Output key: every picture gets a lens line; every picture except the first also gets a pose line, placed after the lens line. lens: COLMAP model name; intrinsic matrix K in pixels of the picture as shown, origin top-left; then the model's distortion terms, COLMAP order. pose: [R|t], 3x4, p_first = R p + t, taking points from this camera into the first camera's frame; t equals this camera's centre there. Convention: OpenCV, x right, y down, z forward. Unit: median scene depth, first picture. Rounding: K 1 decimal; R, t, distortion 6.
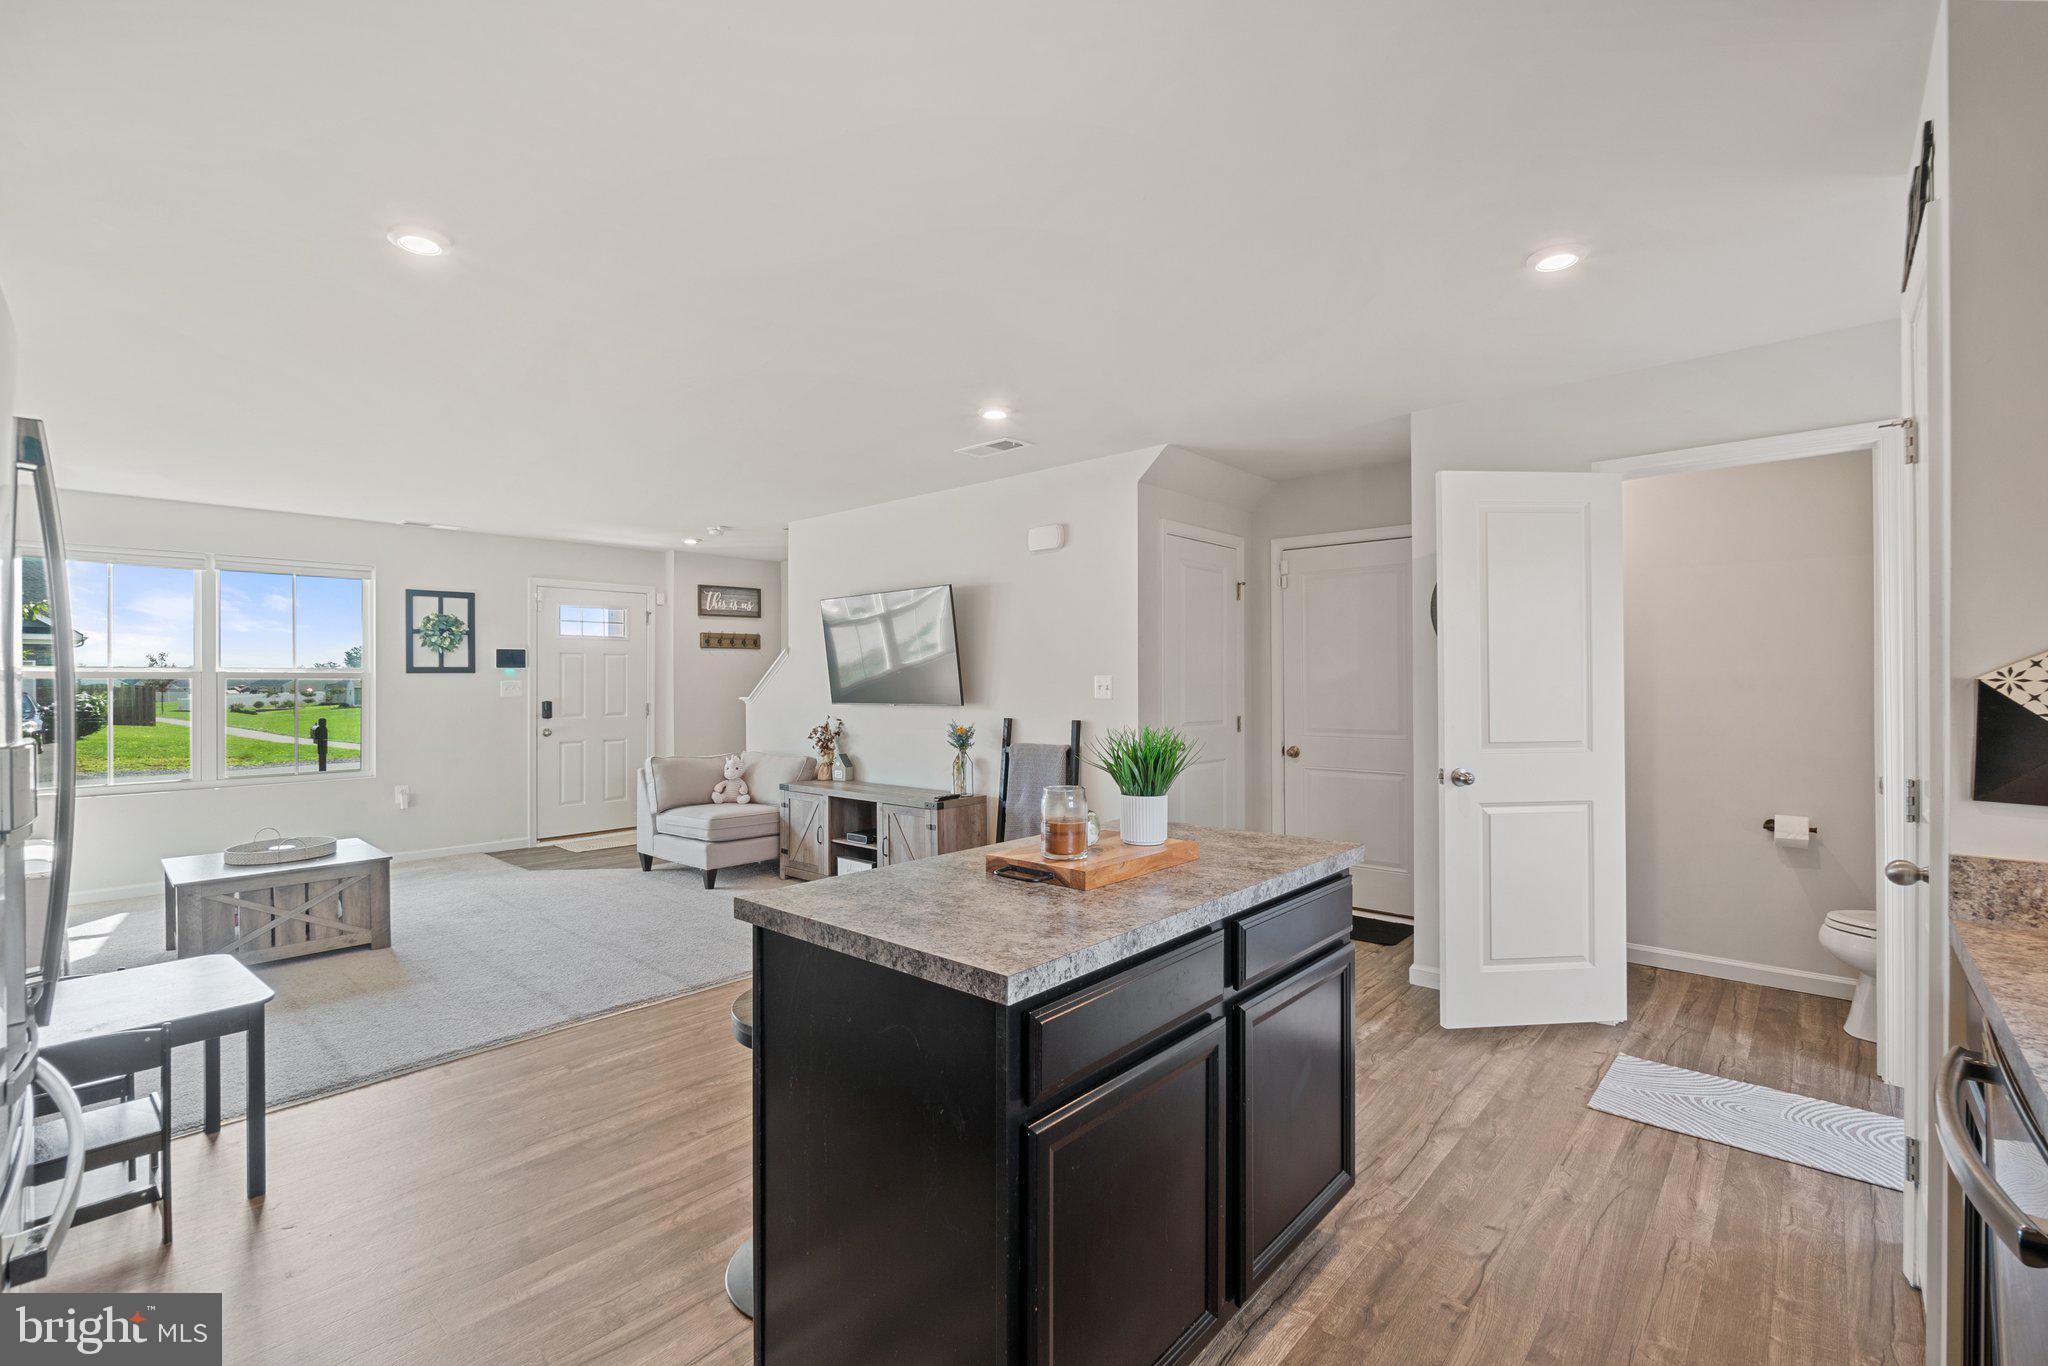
lens RADIAL K [[898.8, 0, 996.8], [0, 898.8, 682.7], [0, 0, 1]] dist [-0.001787, -0.000440]
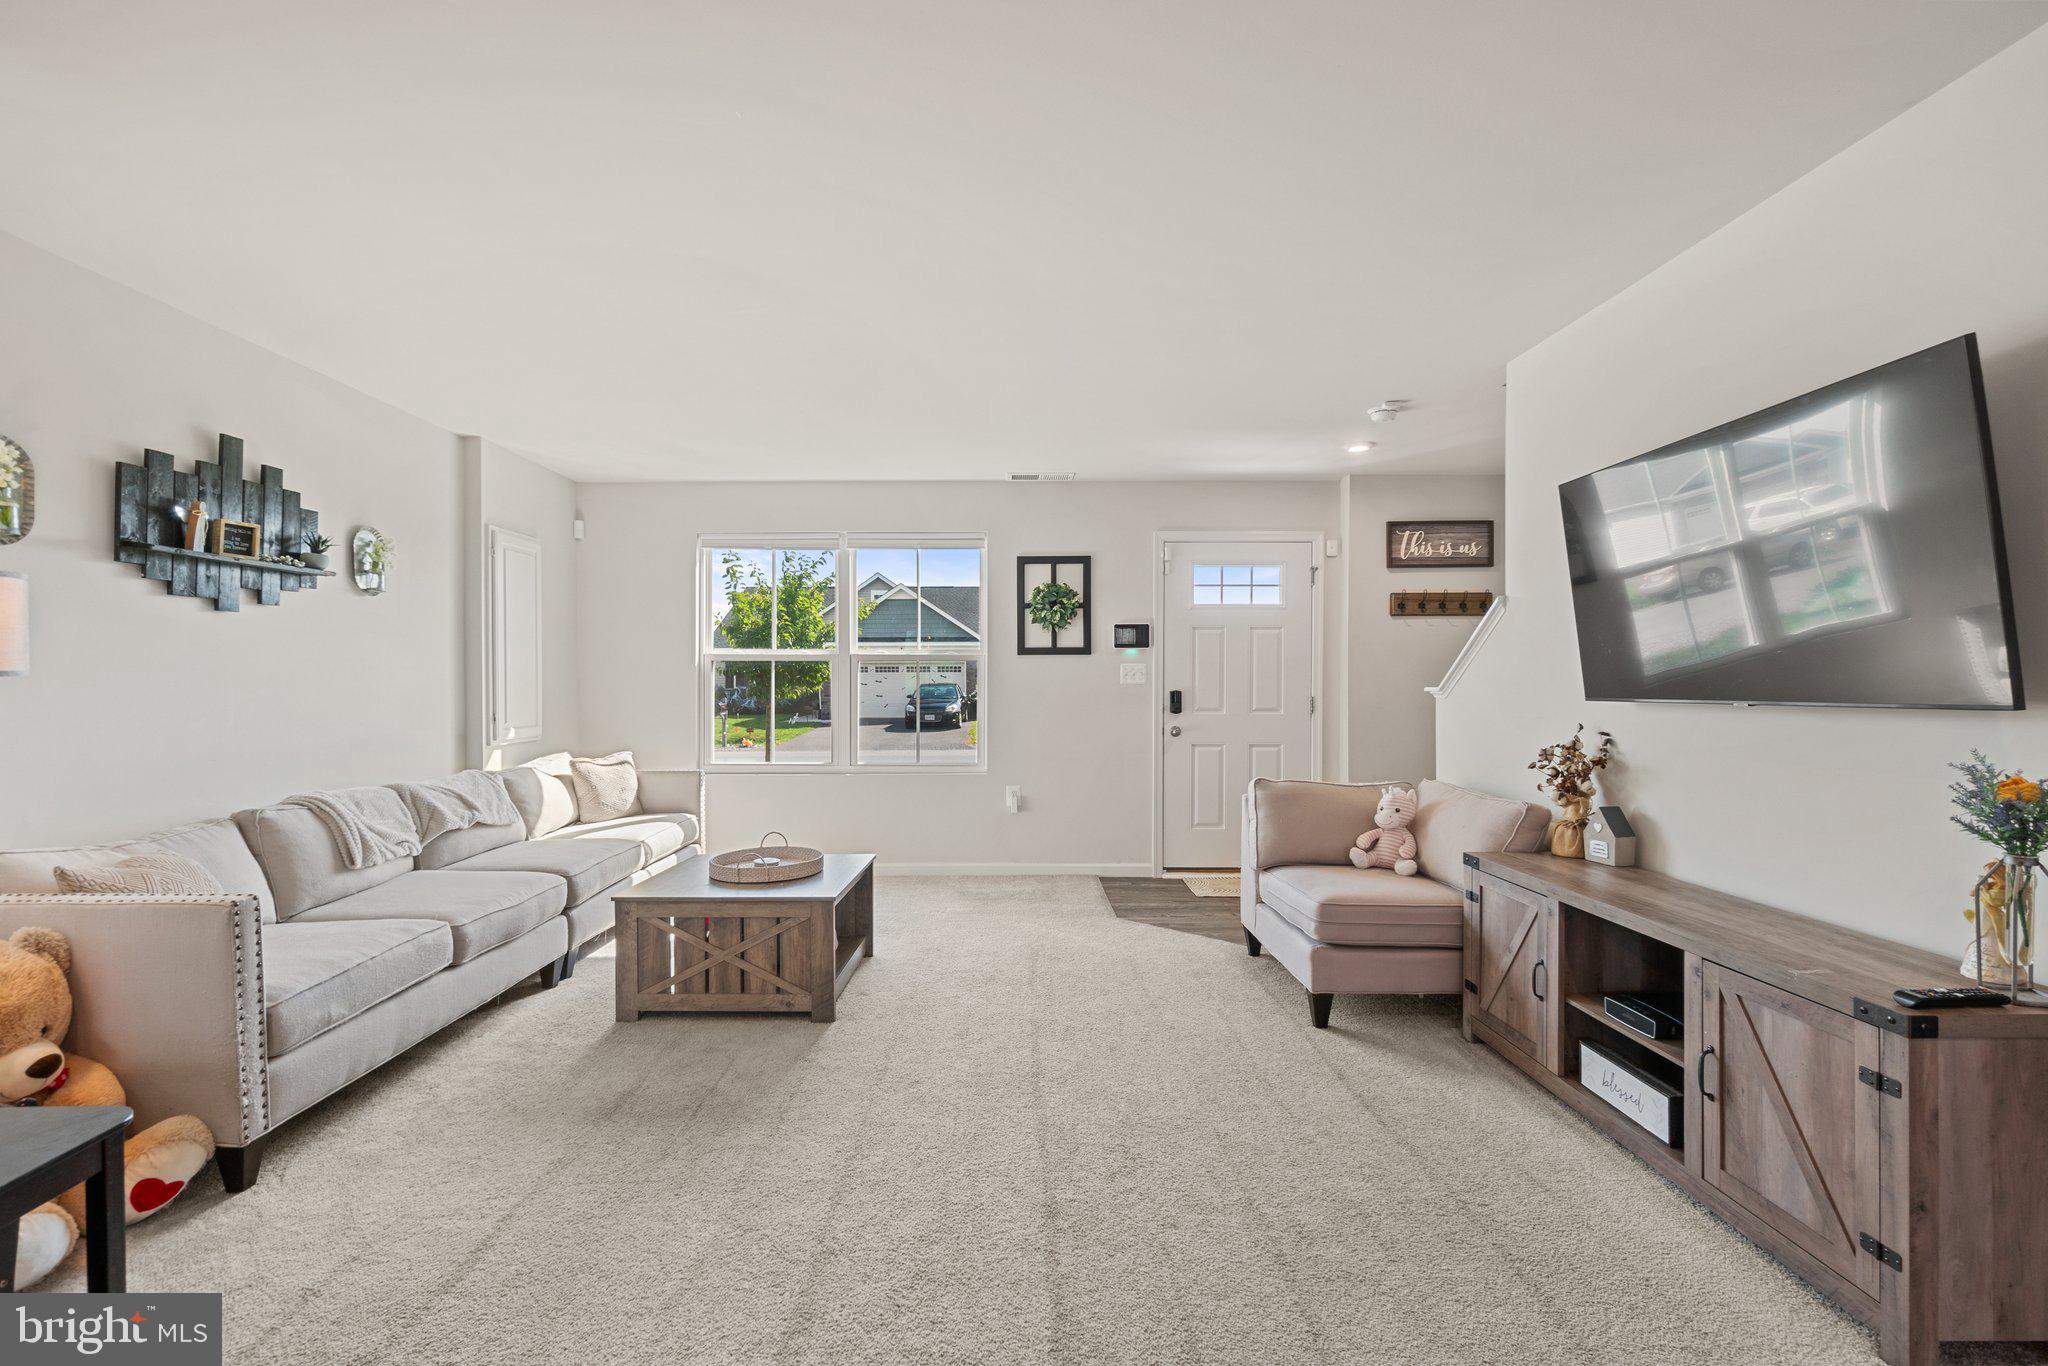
lens RADIAL K [[893.1, 0, 1007.1], [0, 893.1, 684.2], [0, 0, 1]] dist [0.002907, 0.000100]
pose [[0.676166, 0.007059, -0.736715, -0.039649], [-0.004246, 0.999975, 0.005684, 0.013329], [0.736737, -0.000715, 0.676179, 0.444345]]
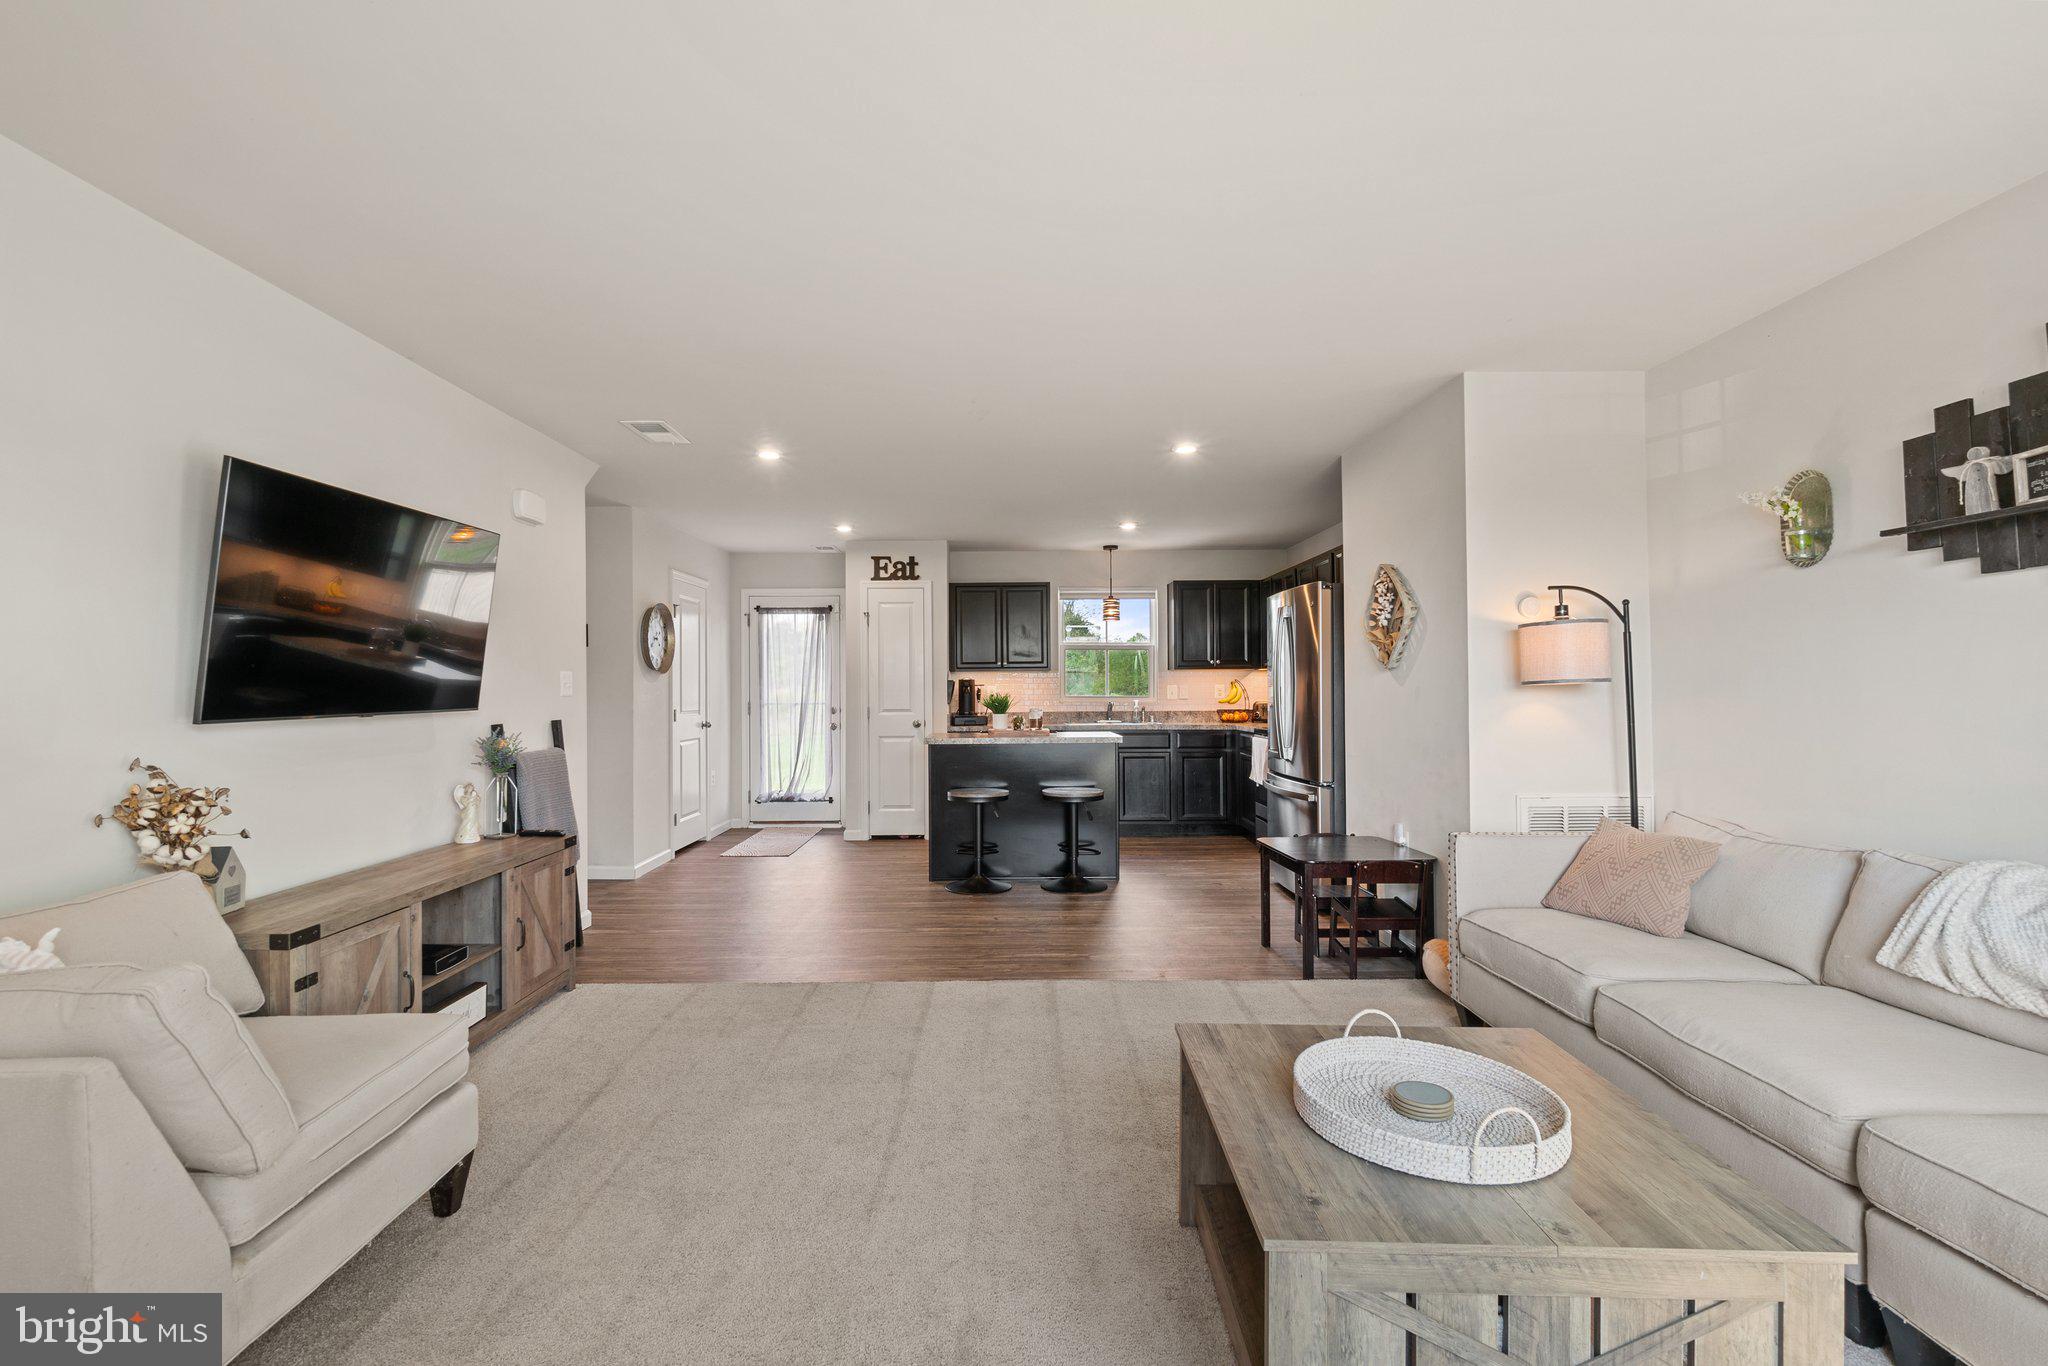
lens RADIAL K [[898.8, 0, 996.8], [0, 898.8, 682.7], [0, 0, 1]] dist [-0.001787, -0.000440]
pose [[-0.664358, 0.015466, 0.747254, -0.693126], [0.013241, 0.999873, -0.008923, 0.013491], [-0.747297, 0.003966, -0.664478, 0.989398]]
